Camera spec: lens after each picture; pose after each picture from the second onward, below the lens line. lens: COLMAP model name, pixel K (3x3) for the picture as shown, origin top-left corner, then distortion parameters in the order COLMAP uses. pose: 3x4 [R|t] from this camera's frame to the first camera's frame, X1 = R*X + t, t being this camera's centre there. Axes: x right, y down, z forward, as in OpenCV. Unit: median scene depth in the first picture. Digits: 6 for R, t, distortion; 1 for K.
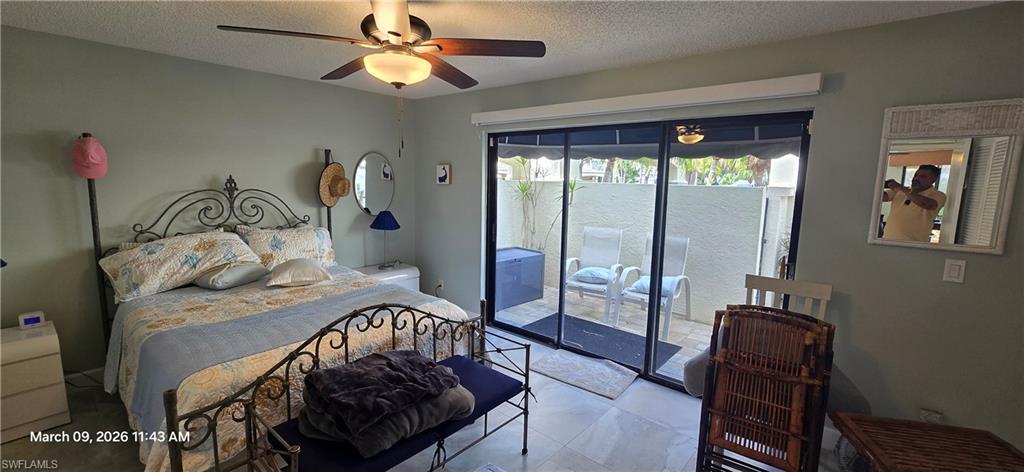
lens RADIAL K [[419.0, 0, 513.9], [0, 419.0, 236.0], [0, 0, 1]] dist [-0.003615, 0.000889]
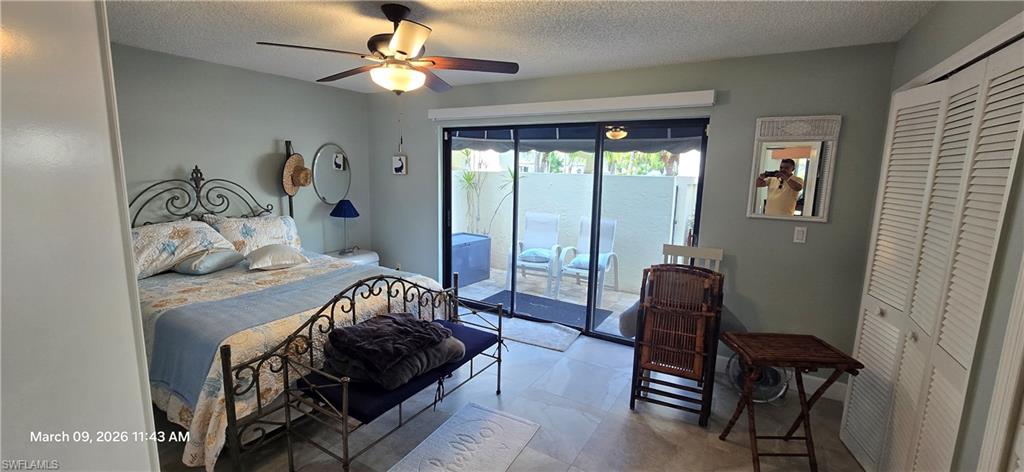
lens RADIAL K [[419.0, 0, 510.5], [0, 419.0, 236.7], [0, 0, 1]] dist [-0.003615, 0.000889]
pose [[0.986010, -0.025409, 0.164739, -0.128813], [0.021365, 0.999426, 0.026274, 0.026509], [-0.165312, -0.022387, 0.985987, -0.203606]]
